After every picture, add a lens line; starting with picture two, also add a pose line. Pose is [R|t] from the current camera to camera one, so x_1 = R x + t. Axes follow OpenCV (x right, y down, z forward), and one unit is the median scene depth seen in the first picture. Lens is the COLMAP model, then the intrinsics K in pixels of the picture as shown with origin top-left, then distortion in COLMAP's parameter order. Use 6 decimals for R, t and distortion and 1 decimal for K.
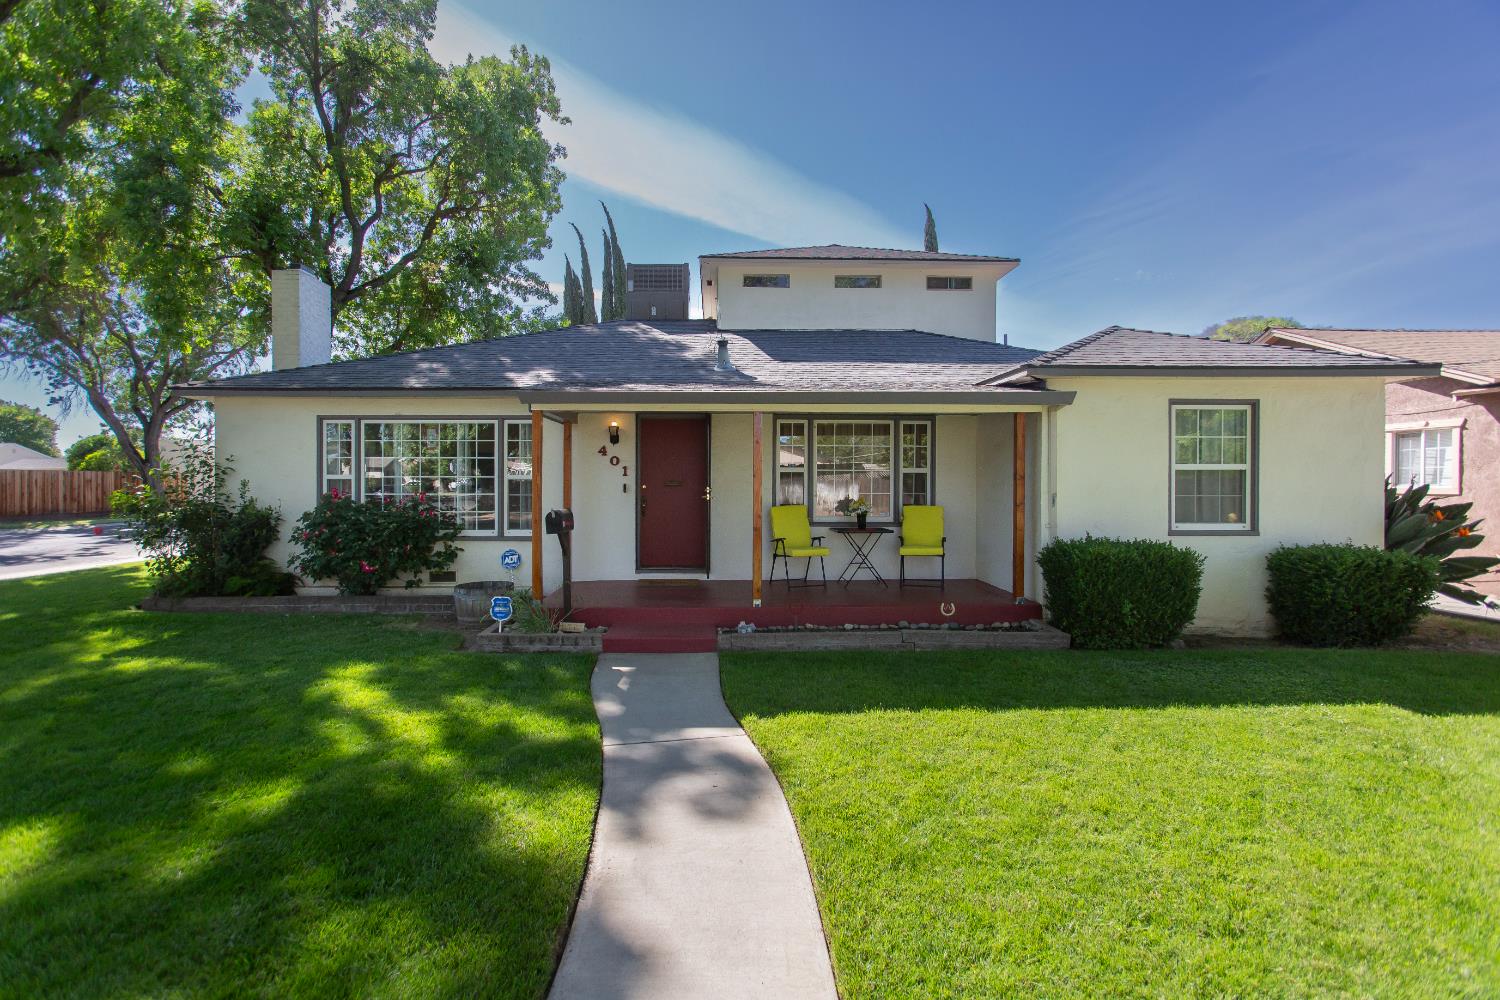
lens RADIAL K [[717.3, 0, 724.4], [0, 717.3, 490.5], [0, 0, 1]] dist [-0.067525, 0.061160]
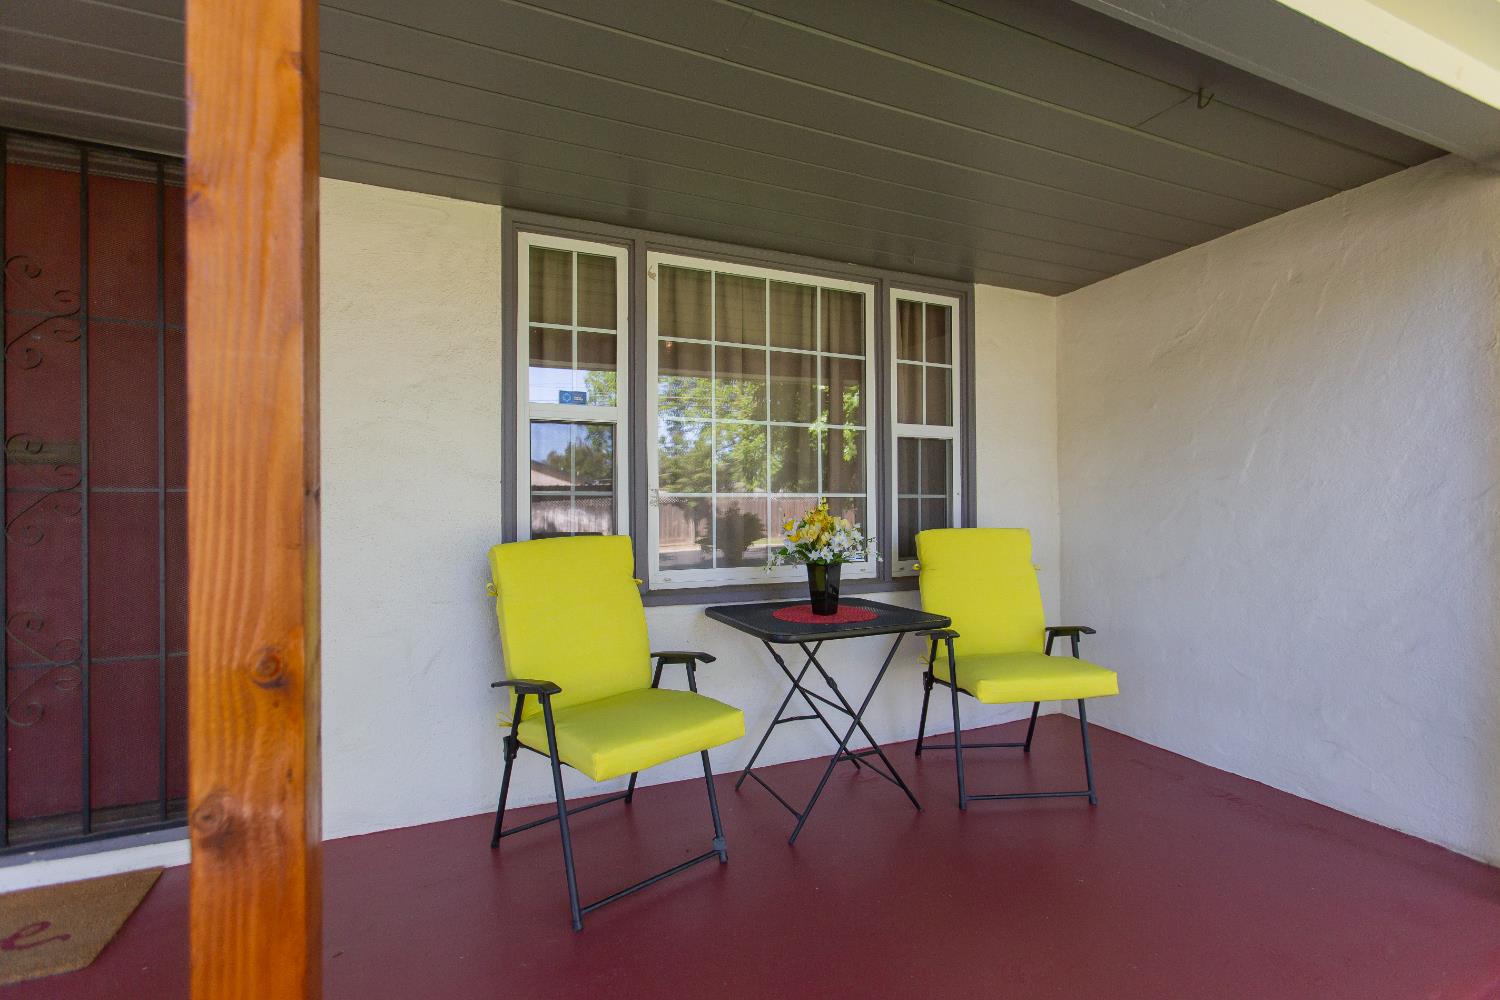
lens RADIAL K [[663.9, 0, 742.0], [0, 663.9, 493.7], [0, 0, 1]] dist [0.014100, -0.000432]
pose [[0.924725, 0.000258, 0.380635, 0.057559], [0.004248, 0.999930, -0.010999, 0.007663], [-0.380611, 0.011788, 0.924660, 0.776394]]
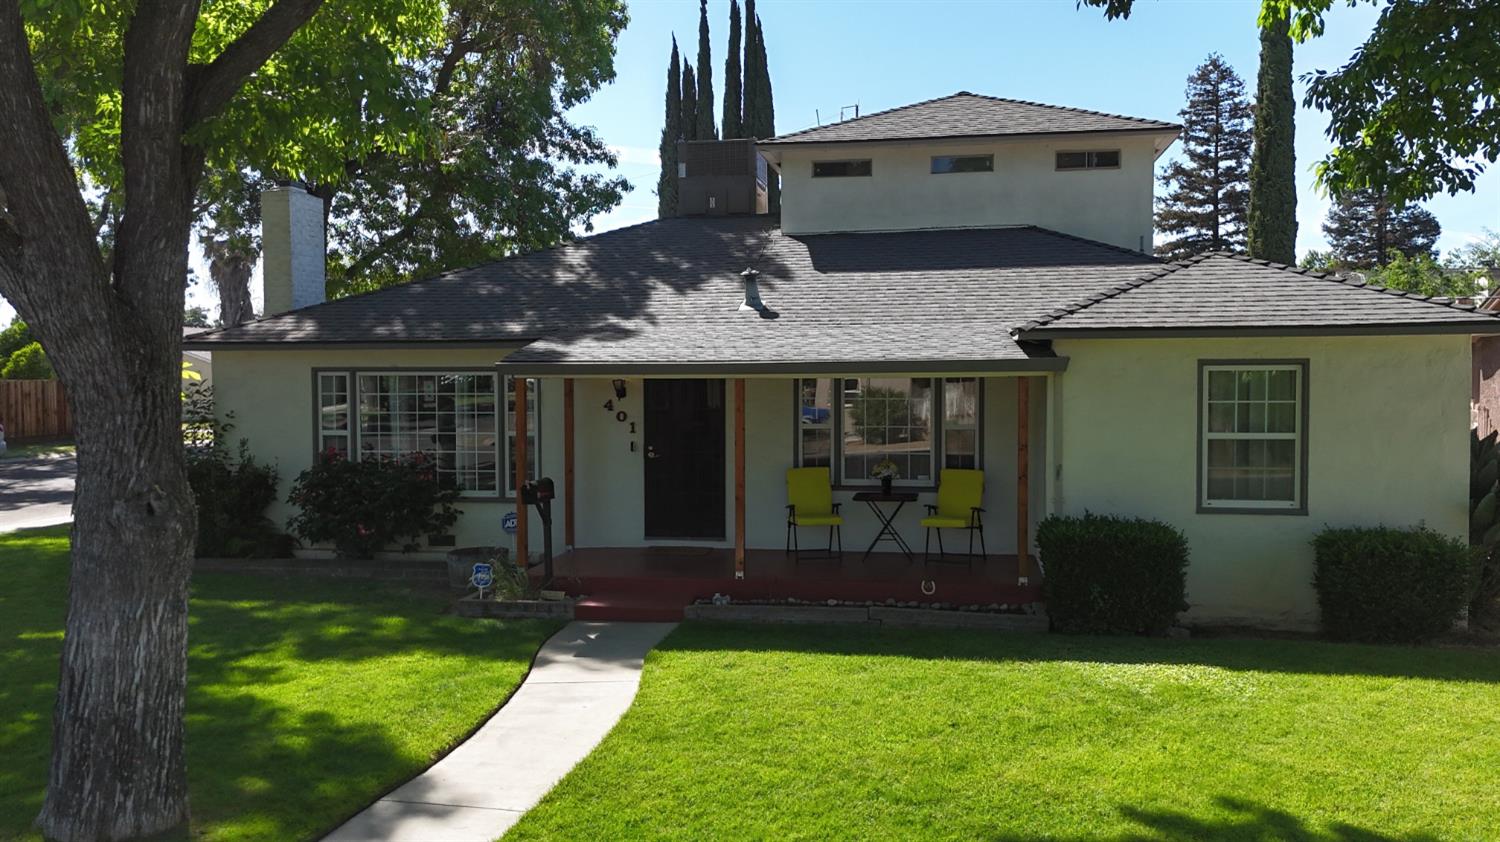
lens RADIAL K [[1235.9, 0, 756.2], [0, 1235.9, 419.6], [0, 0, 1]] dist [0.013269, 0.001566]
pose [[0.984005, 0.002063, -0.178131, 0.307503], [0.003223, 0.999563, 0.029382, -0.086592], [0.178114, -0.029486, 0.983568, -0.534112]]
